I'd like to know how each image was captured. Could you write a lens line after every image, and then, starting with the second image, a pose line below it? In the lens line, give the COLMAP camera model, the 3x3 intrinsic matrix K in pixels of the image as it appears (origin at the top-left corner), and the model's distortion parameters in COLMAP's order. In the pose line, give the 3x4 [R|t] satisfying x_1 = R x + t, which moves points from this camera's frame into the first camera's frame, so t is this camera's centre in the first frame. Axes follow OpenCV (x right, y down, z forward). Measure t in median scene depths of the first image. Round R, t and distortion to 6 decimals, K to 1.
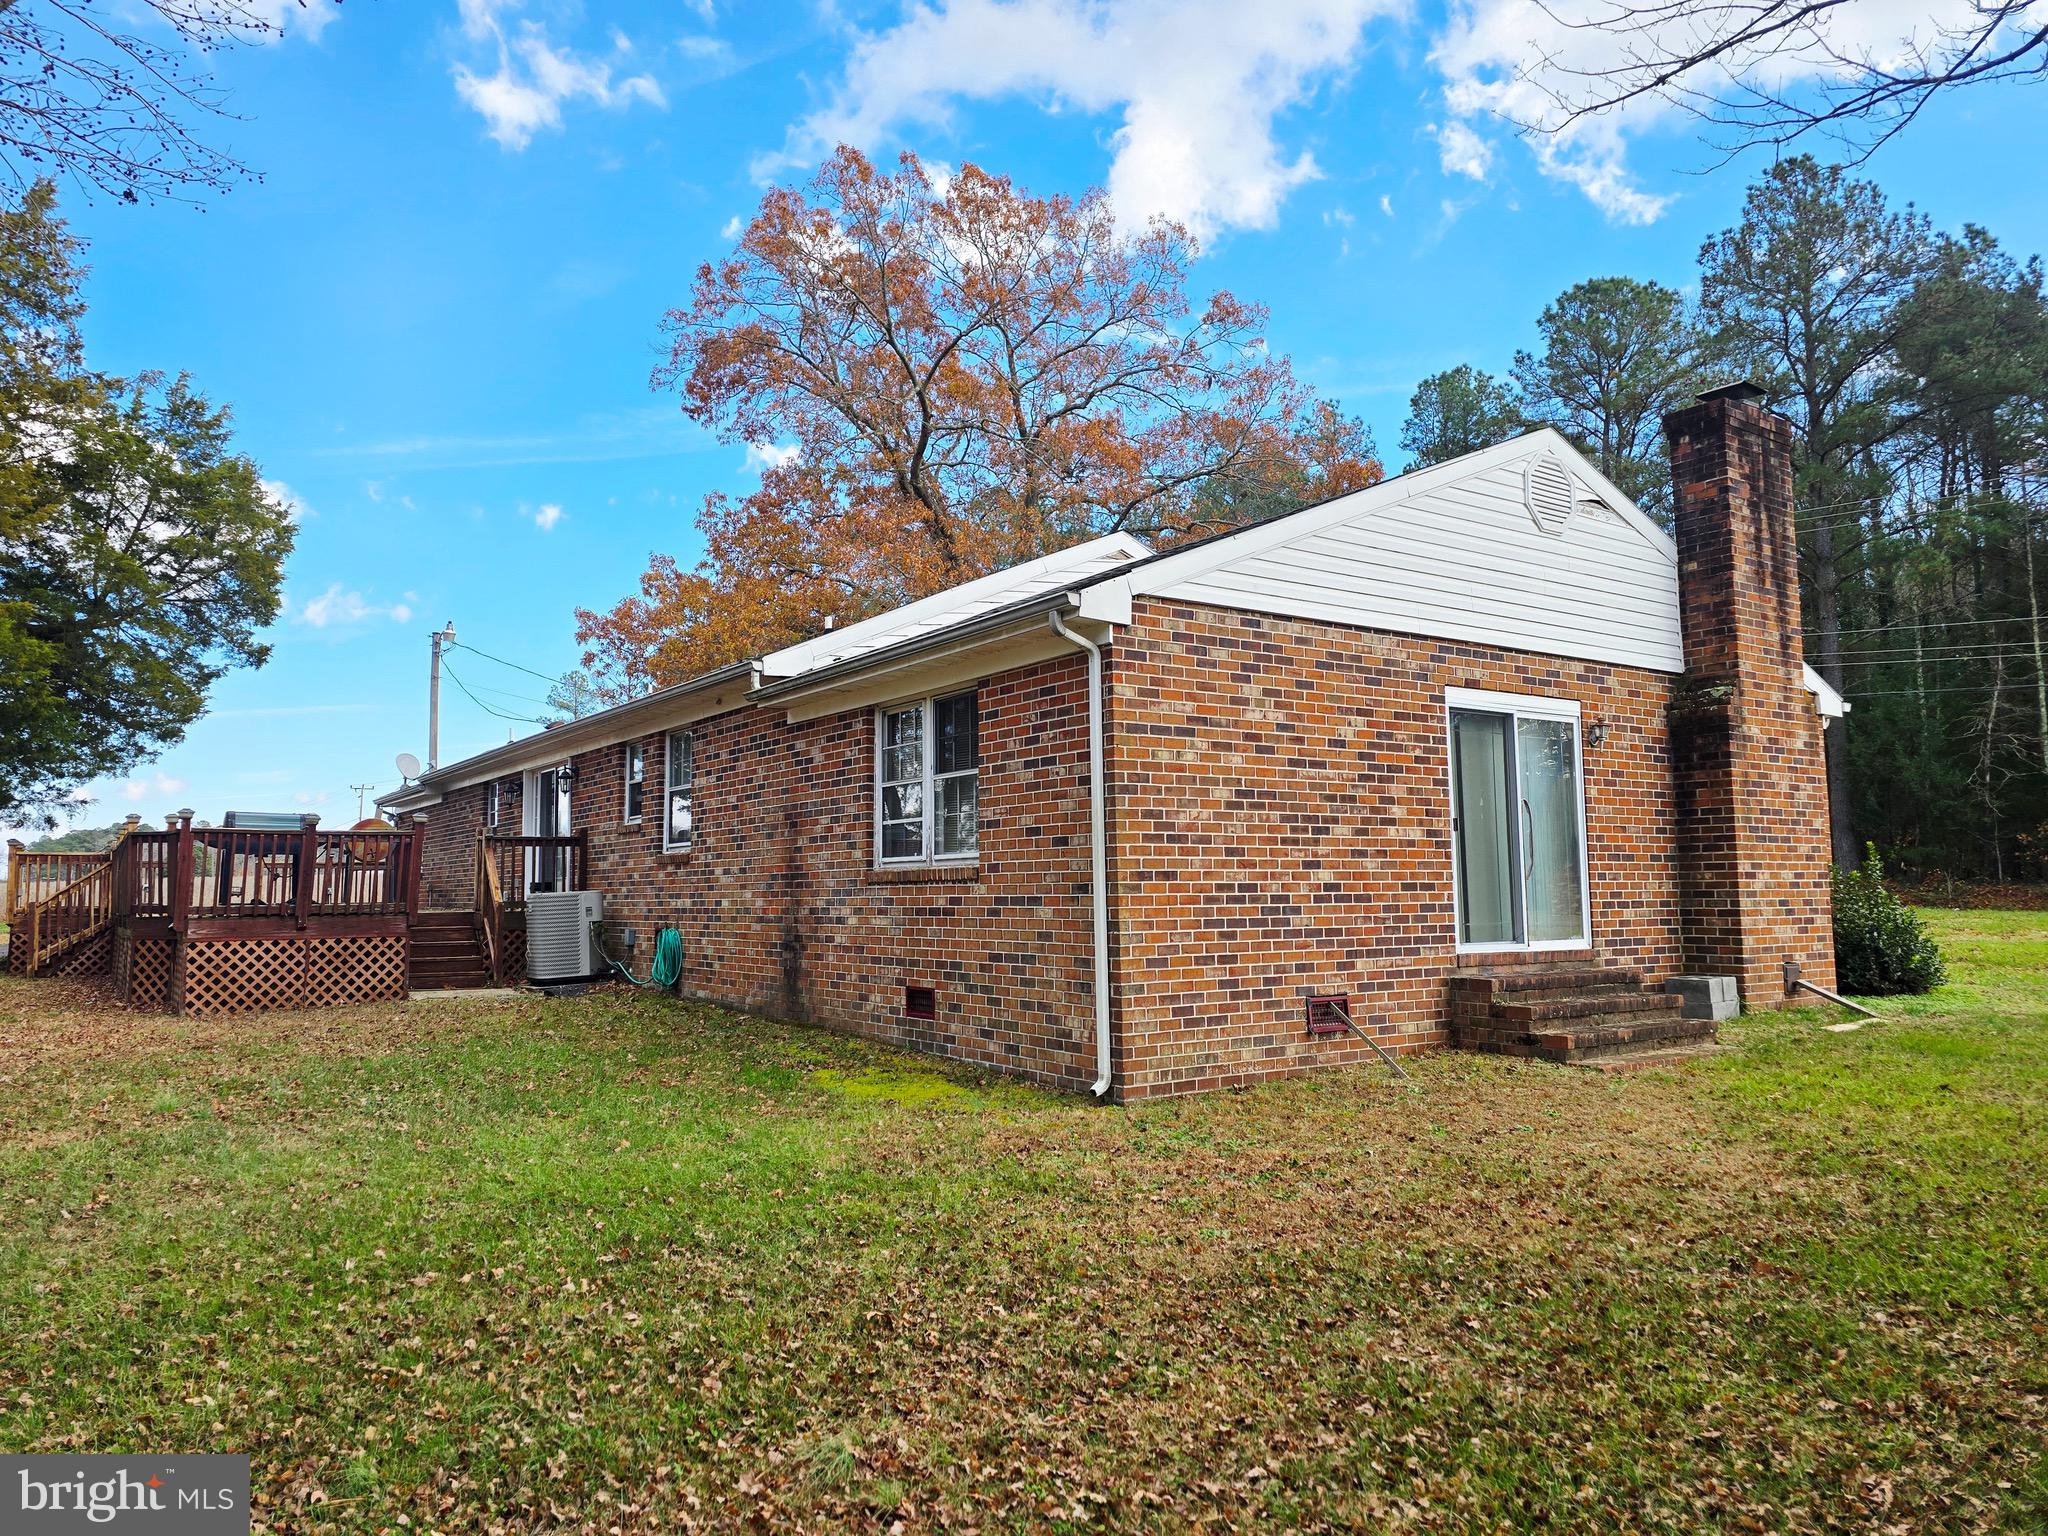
lens RADIAL K [[1356.3, 0, 1020.8], [0, 1356.3, 756.3], [0, 0, 1]] dist [0.051979, -0.002852]
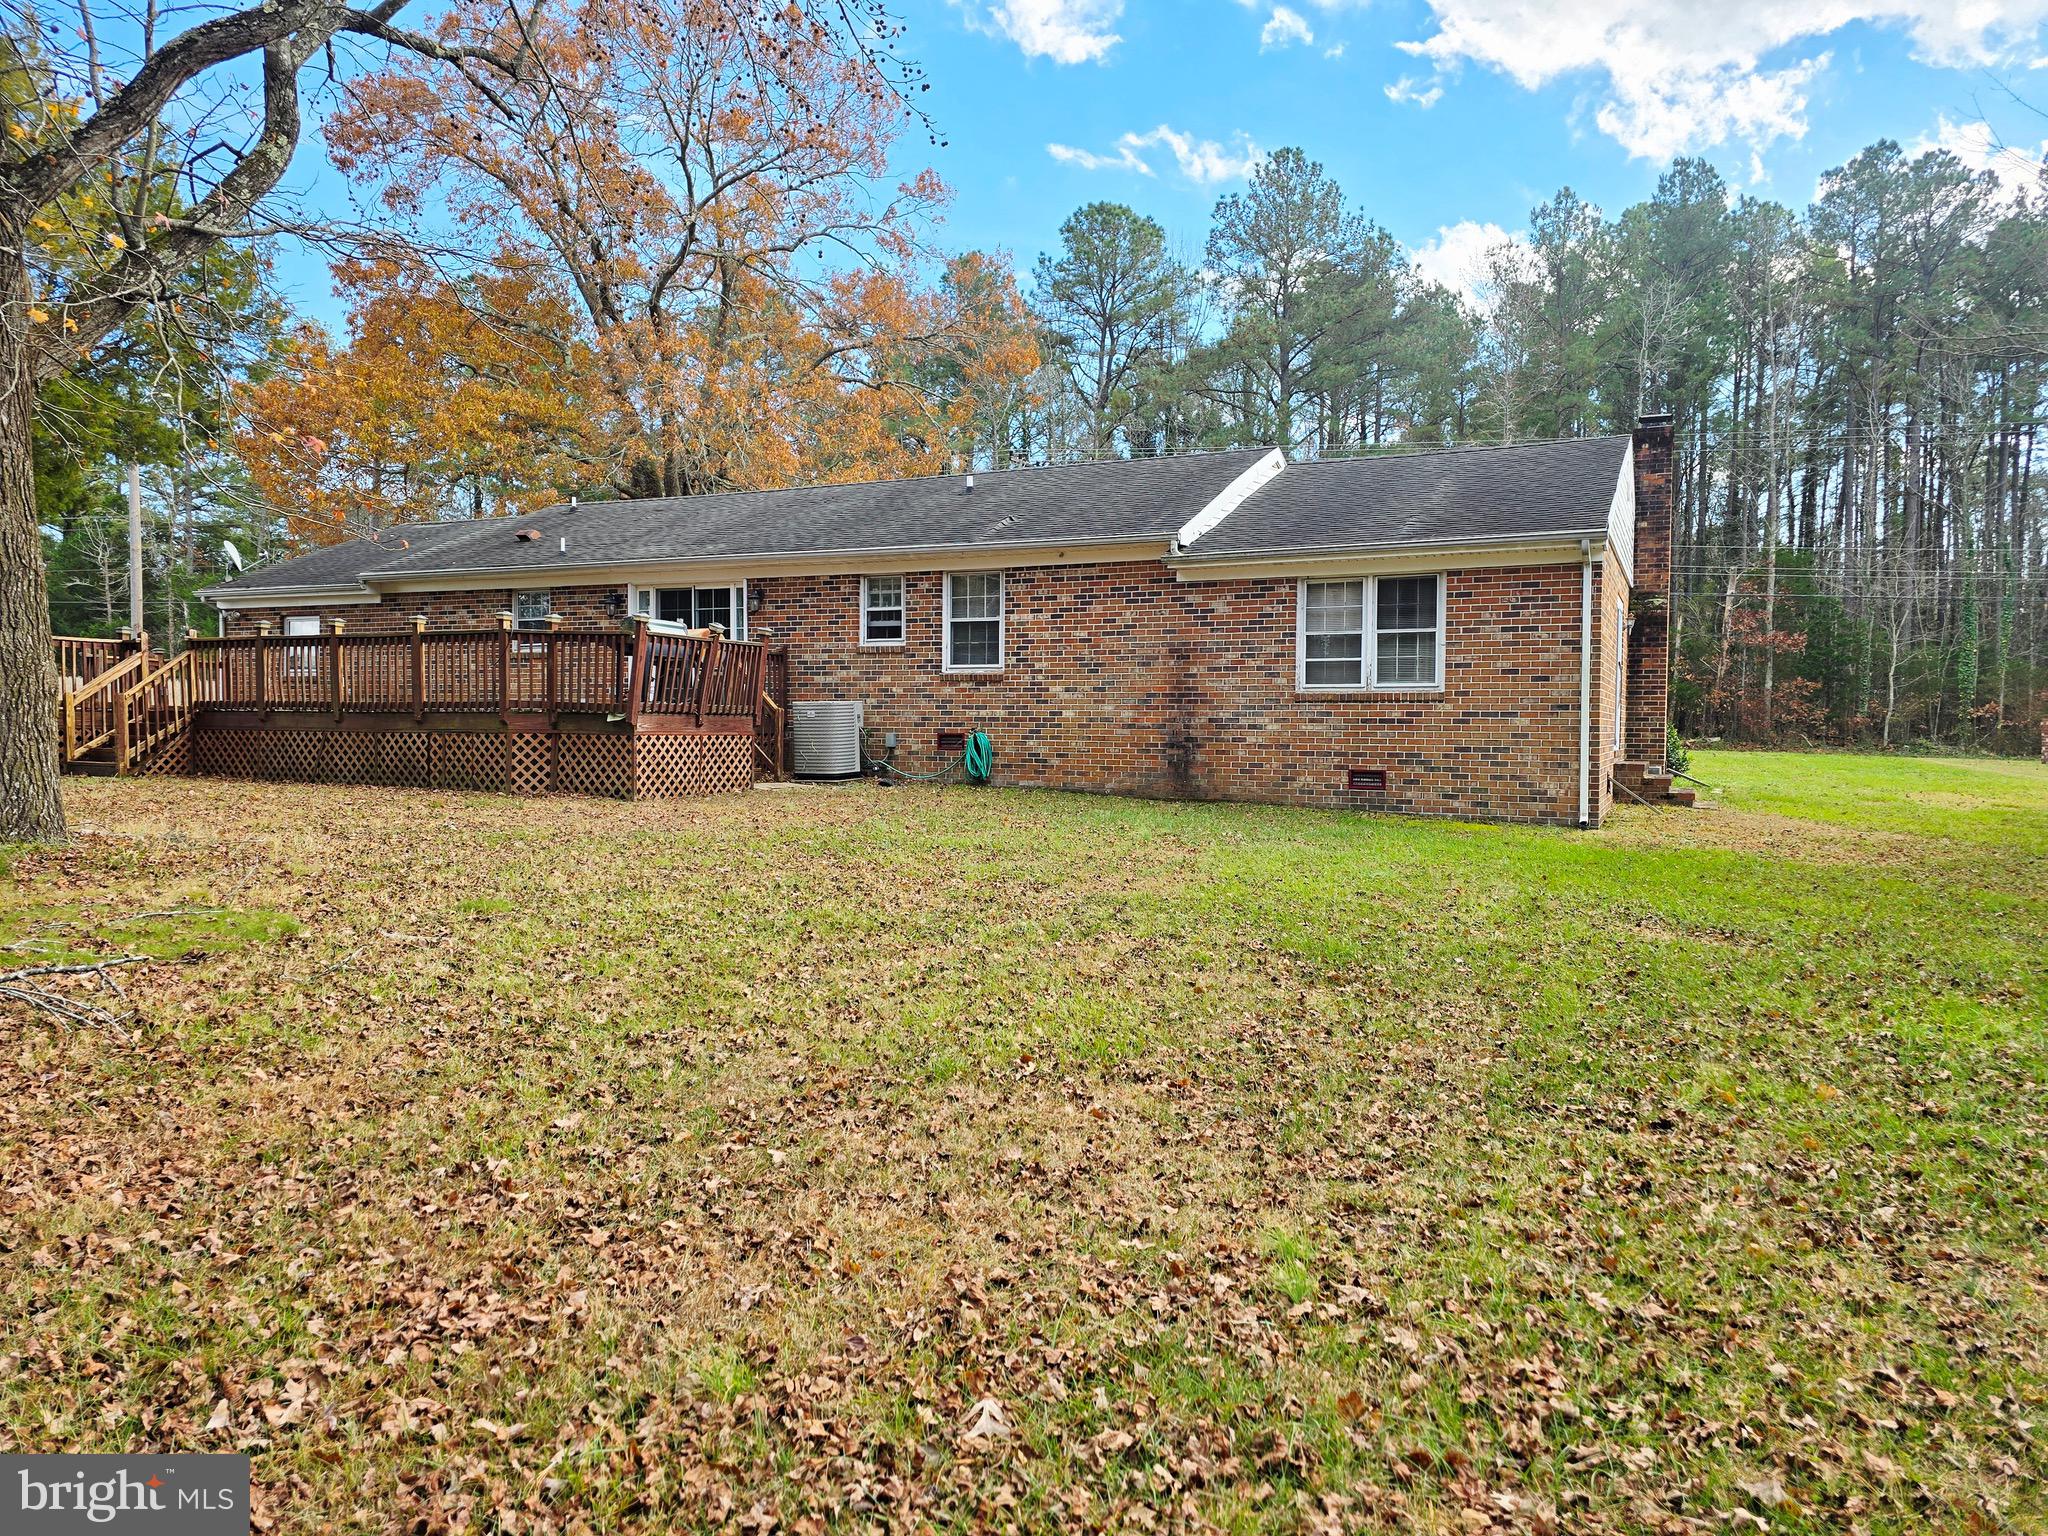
lens RADIAL K [[1356.3, 0, 1020.8], [0, 1356.3, 756.3], [0, 0, 1]] dist [0.051979, -0.002852]
pose [[0.872211, 0.008447, 0.489057, -0.977014], [-0.066796, 0.992541, 0.101984, 0.021578], [-0.484547, -0.121619, 0.866270, -0.107165]]
